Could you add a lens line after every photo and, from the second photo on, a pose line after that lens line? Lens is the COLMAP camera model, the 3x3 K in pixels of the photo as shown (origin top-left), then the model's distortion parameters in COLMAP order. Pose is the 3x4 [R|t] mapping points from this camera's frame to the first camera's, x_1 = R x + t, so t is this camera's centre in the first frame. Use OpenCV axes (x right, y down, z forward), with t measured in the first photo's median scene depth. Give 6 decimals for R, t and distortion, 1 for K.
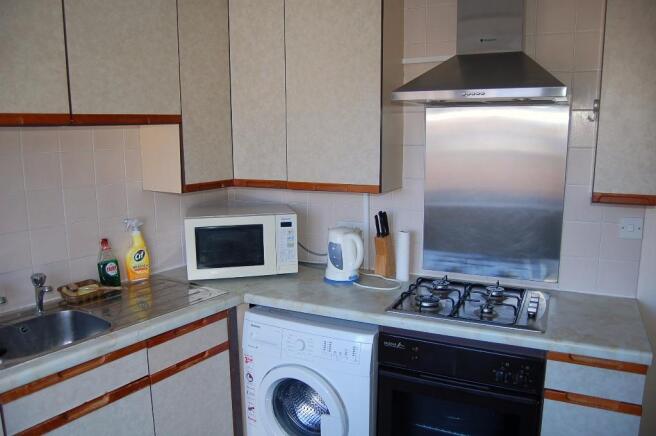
lens RADIAL K [[515.2, 0, 328.0], [0, 515.2, 218.0], [0, 0, 1]] dist [-0.006792, -0.006295]
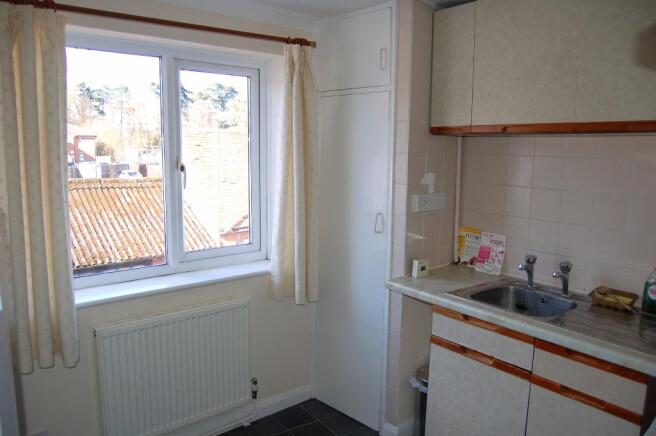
lens RADIAL K [[515.2, 0, 328.0], [0, 515.2, 218.0], [0, 0, 1]] dist [-0.006792, -0.006295]
pose [[-0.270028, 0.138083, -0.952900, 0.707928], [-0.177069, 0.965663, 0.190109, -0.119226], [0.946431, 0.220063, -0.236306, 0.789602]]
